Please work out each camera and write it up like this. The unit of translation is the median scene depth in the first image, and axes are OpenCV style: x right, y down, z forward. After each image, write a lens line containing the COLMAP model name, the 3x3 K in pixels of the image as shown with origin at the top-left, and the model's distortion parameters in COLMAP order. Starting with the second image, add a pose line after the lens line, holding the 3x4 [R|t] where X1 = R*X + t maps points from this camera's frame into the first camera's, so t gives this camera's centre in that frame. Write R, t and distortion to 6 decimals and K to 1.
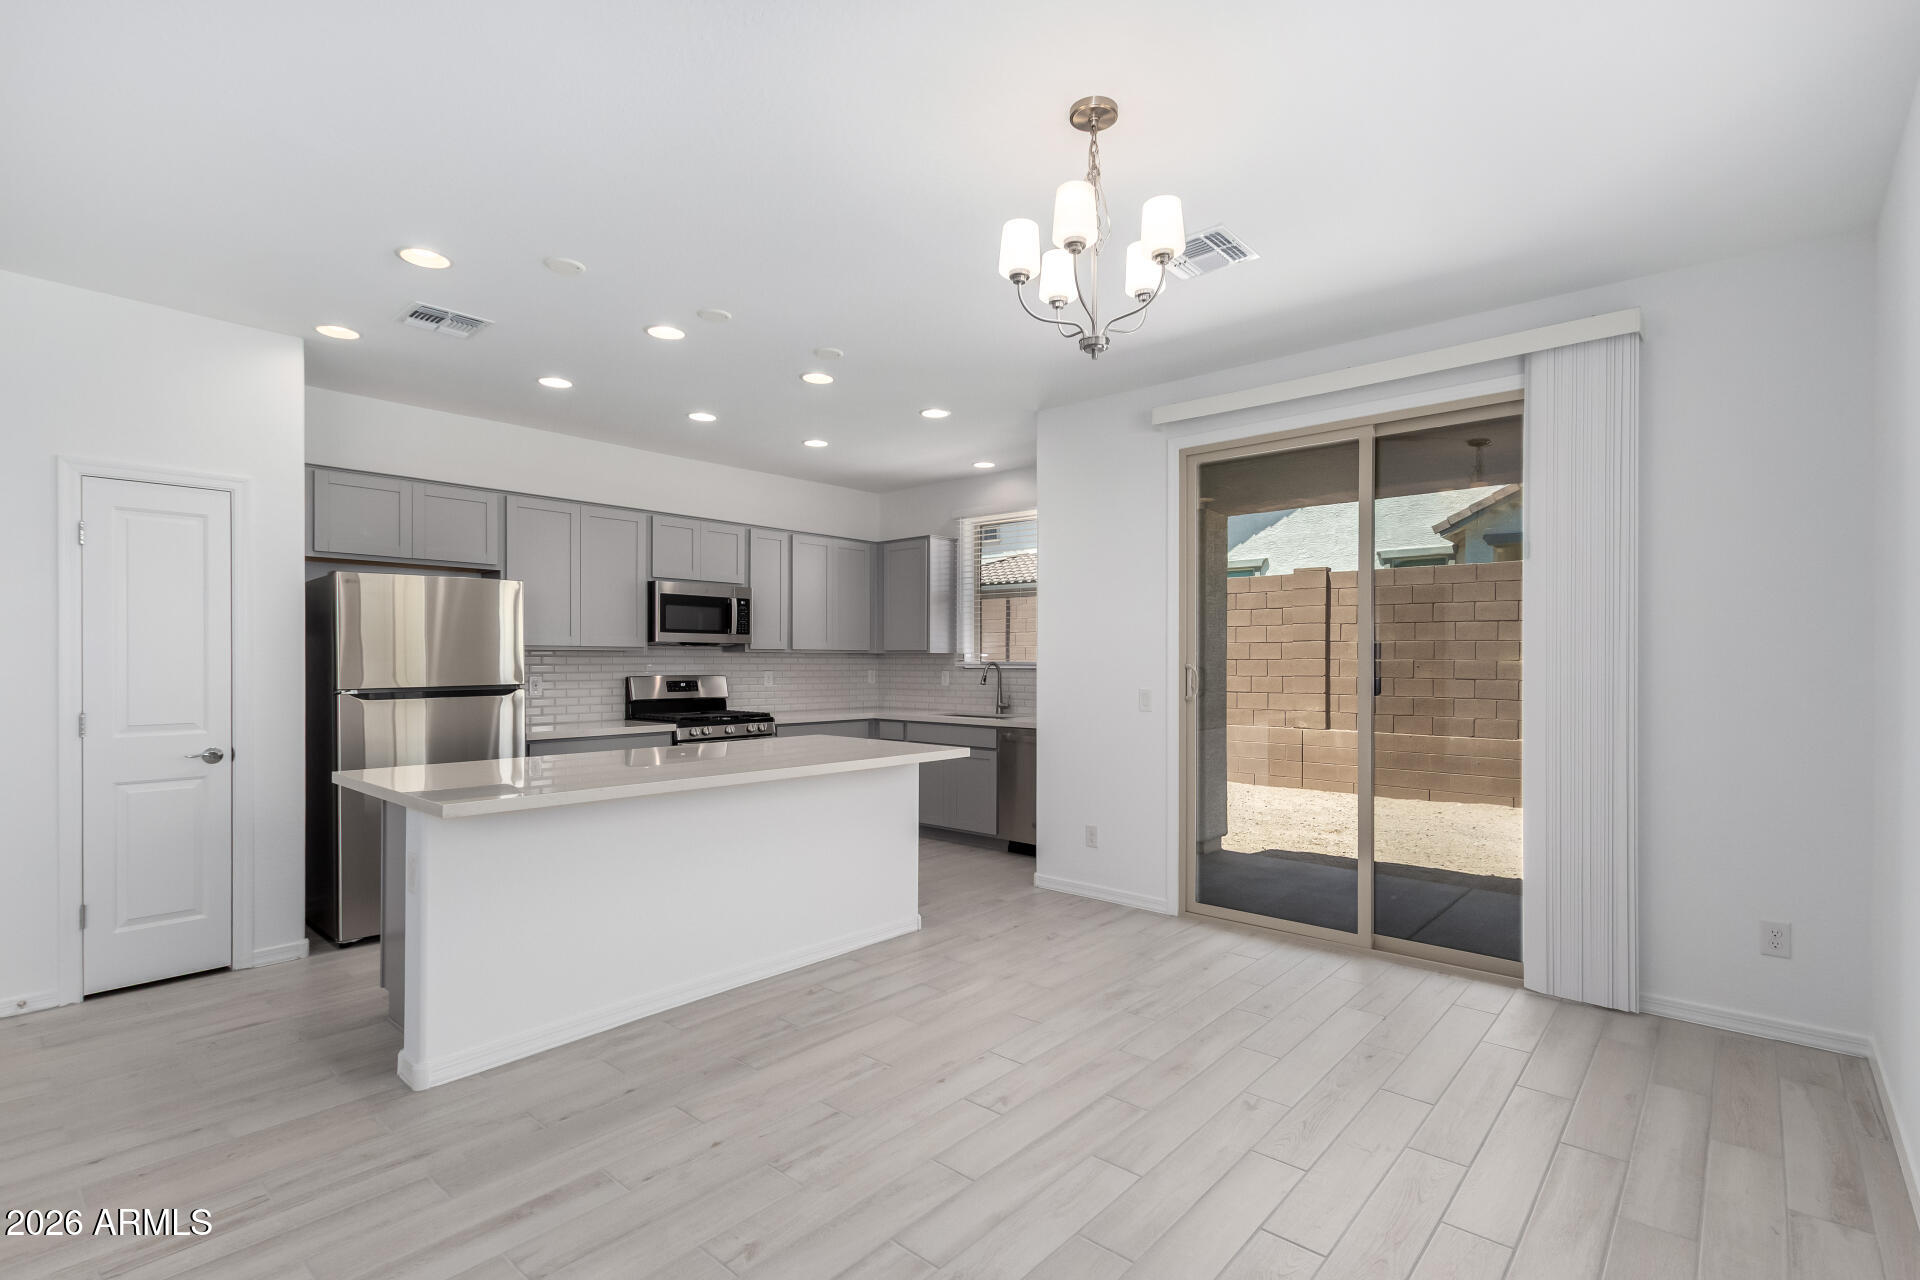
lens RADIAL K [[900.4, 0, 972.2], [0, 900.4, 656.7], [0, 0, 1]] dist [0.002869, -0.000593]
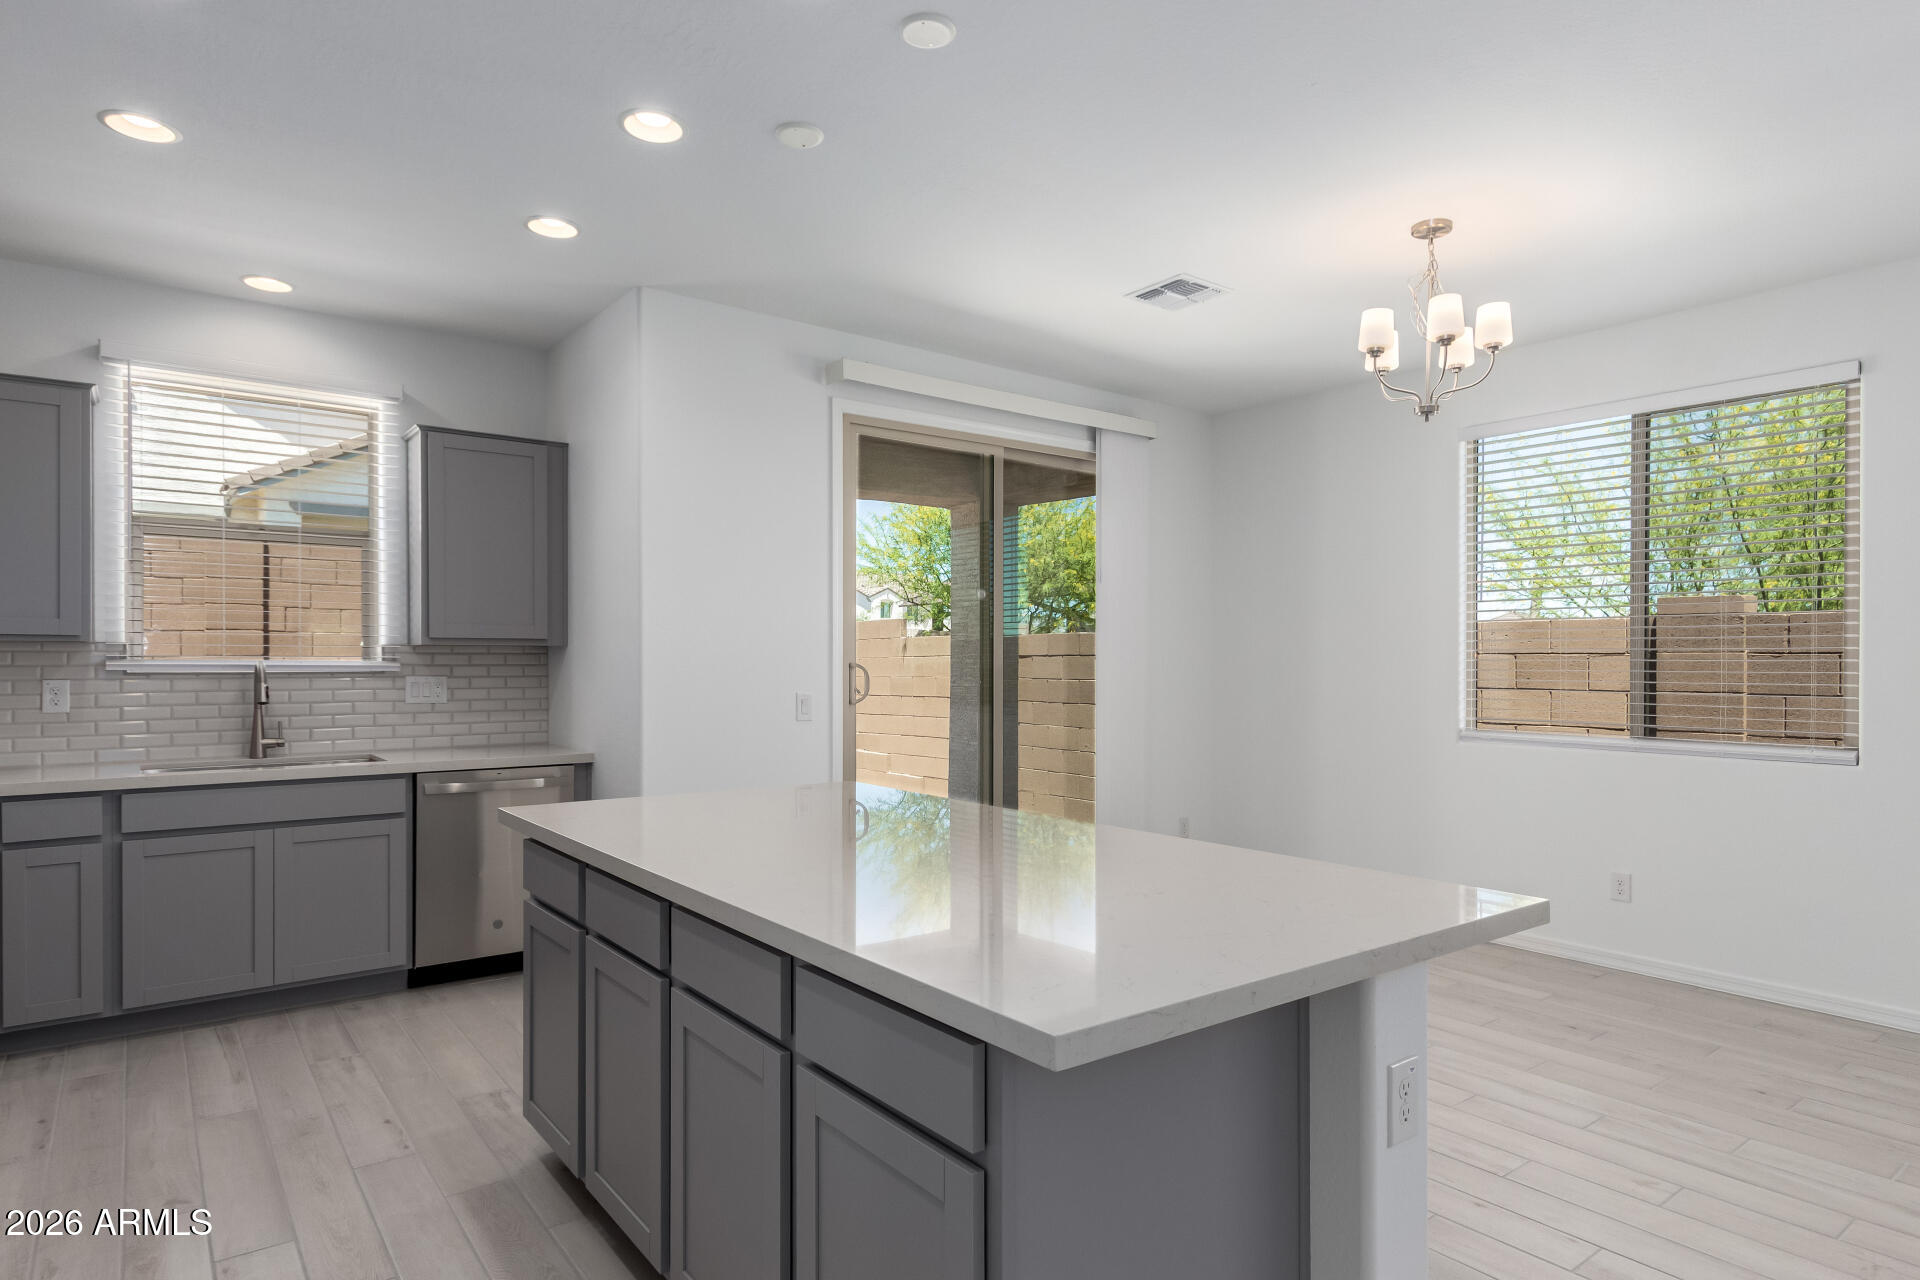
lens RADIAL K [[1068.8, 0, 964.7], [0, 1068.8, 665.6], [0, 0, 1]] dist [0.003967, 0.000516]
pose [[0.196787, -0.007029, 0.980421, -0.857952], [-0.005124, 0.999953, 0.008197, 0.002306], [-0.980433, -0.006637, 0.196741, 0.784242]]
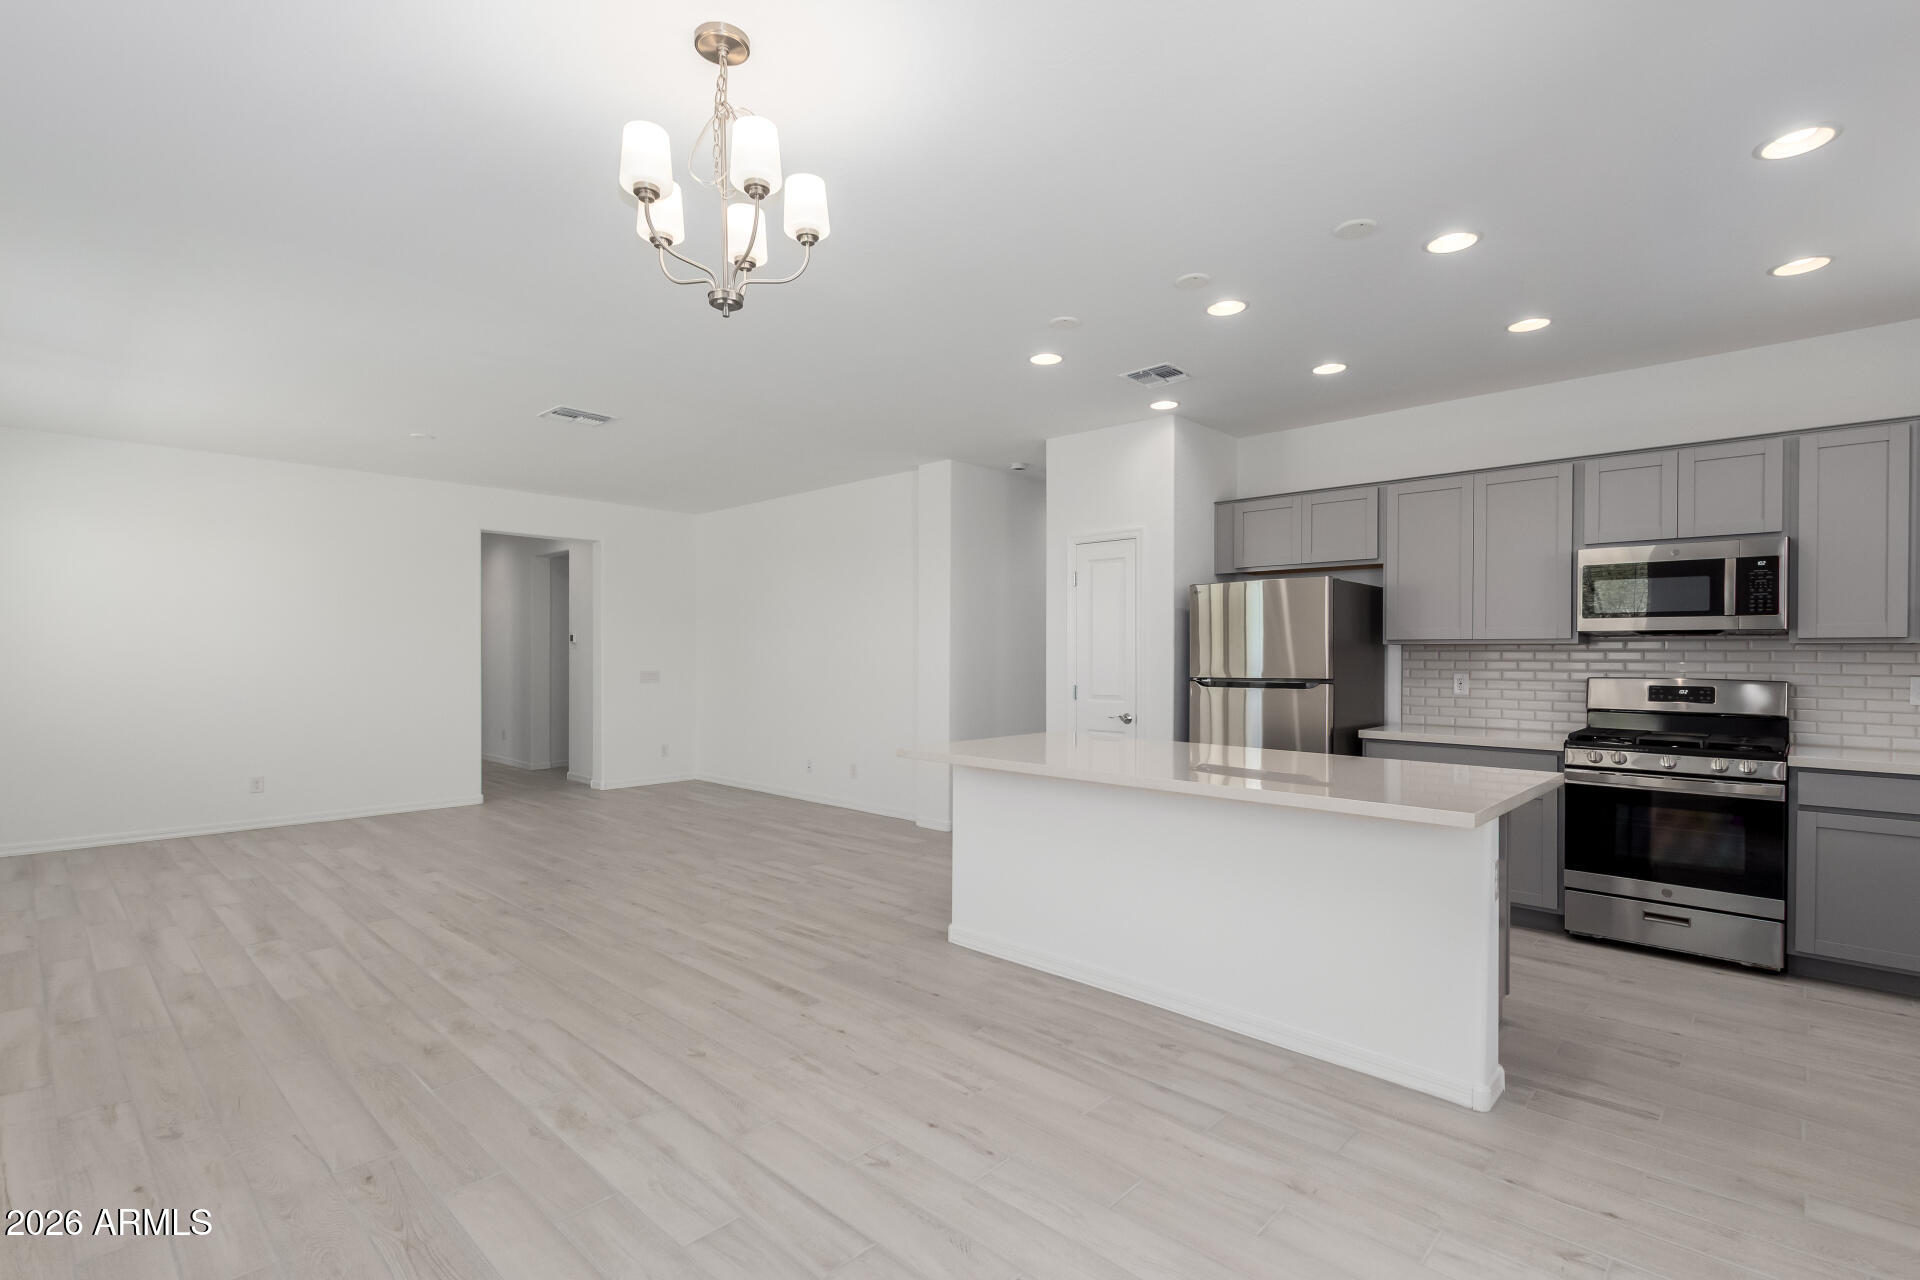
lens RADIAL K [[882.9, 0, 960.7], [0, 882.9, 658.5], [0, 0, 1]] dist [0.002463, -0.000132]
pose [[-0.042956, 0.007320, -0.999050, 0.585343], [0.001328, 0.999973, 0.007270, -0.000187], [0.999076, -0.001014, -0.042965, 0.743930]]
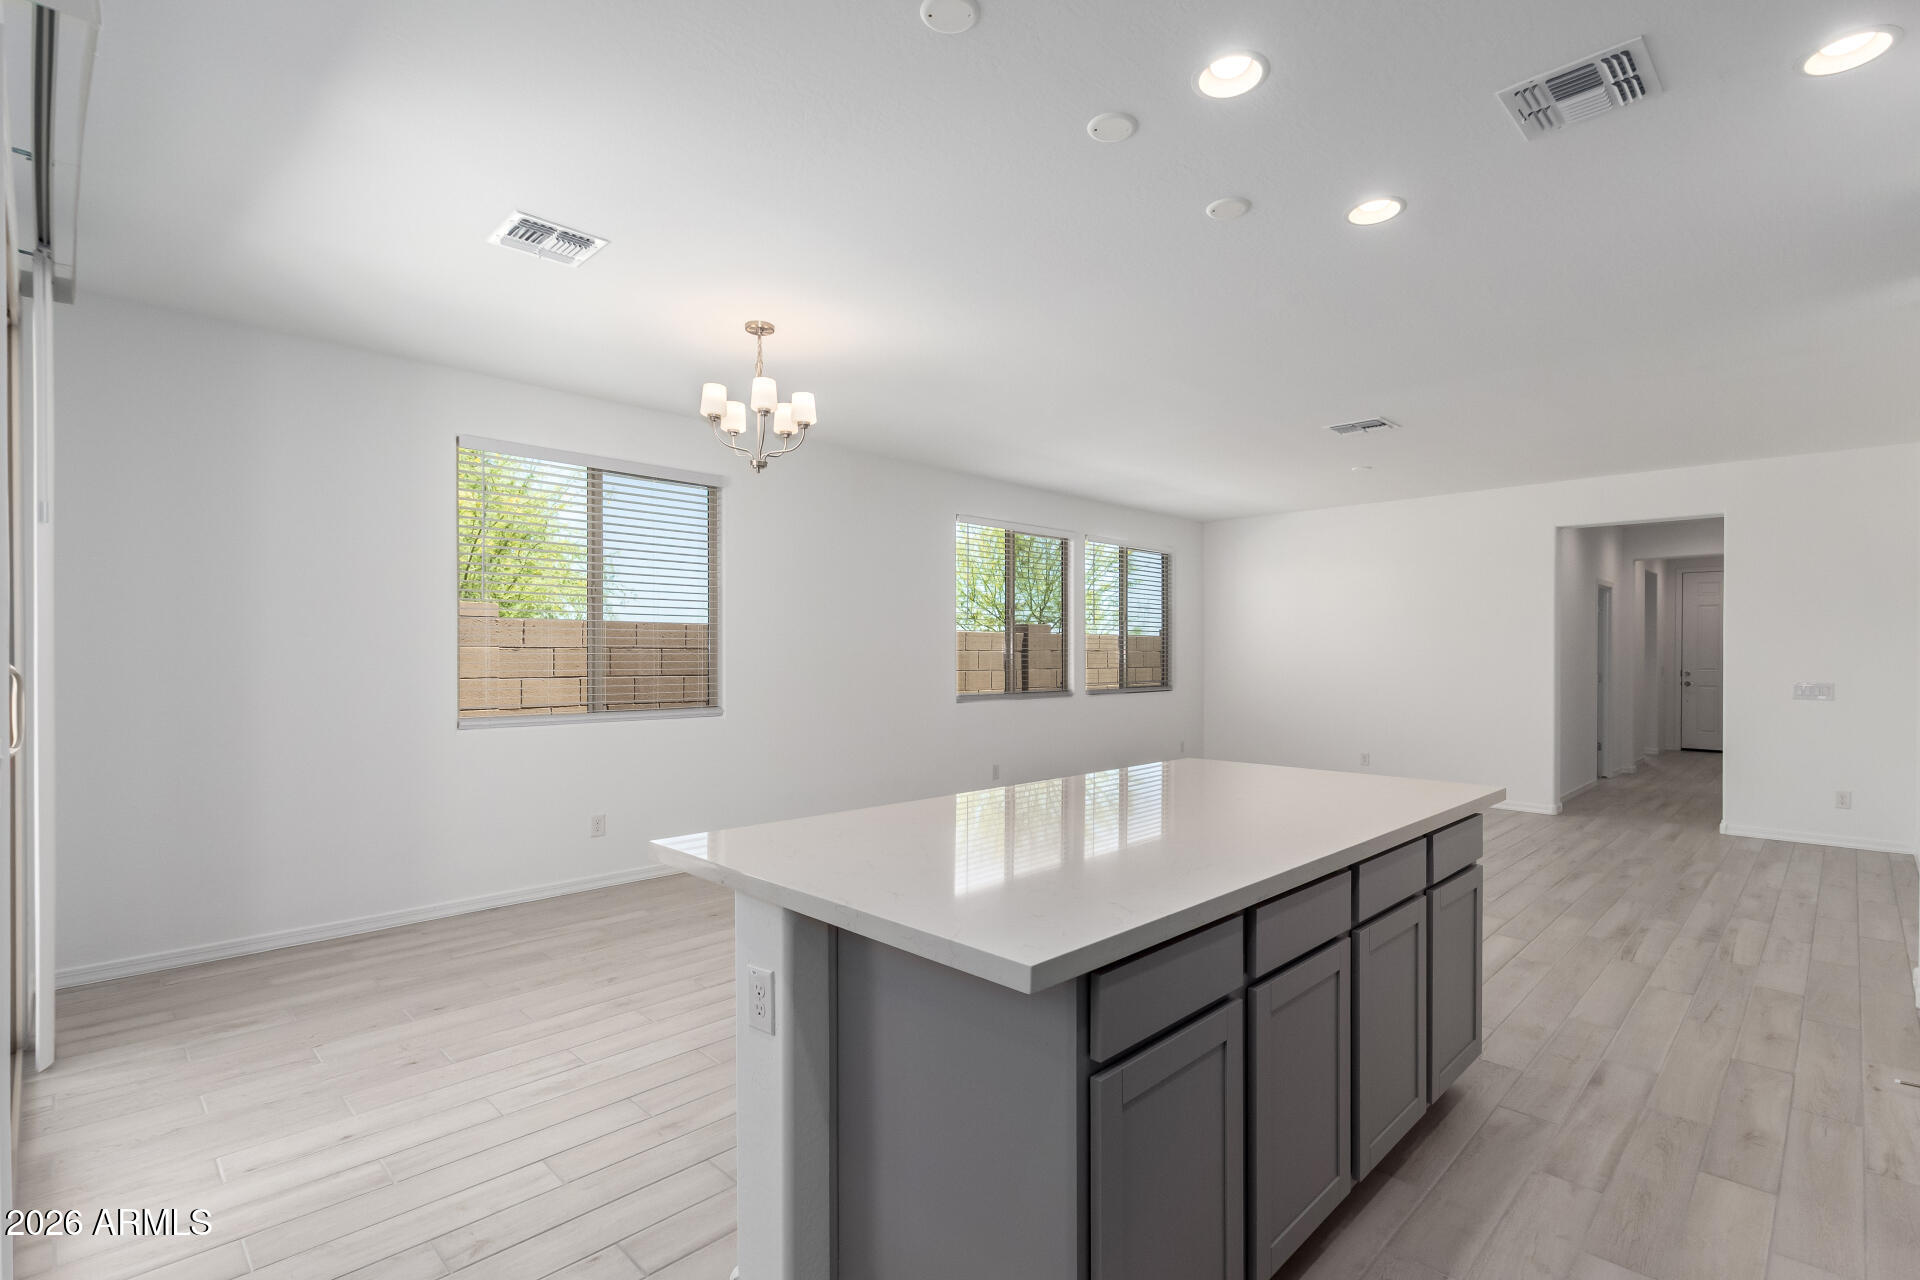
lens RADIAL K [[895.6, 0, 959.8], [0, 895.6, 650.9], [0, 0, 1]] dist [0.001135, -0.000084]
pose [[-0.997574, -0.003749, 0.069519, -0.205347], [-0.004136, 0.999977, -0.005413, 0.003199], [-0.069497, -0.005687, -0.997566, 1.532264]]
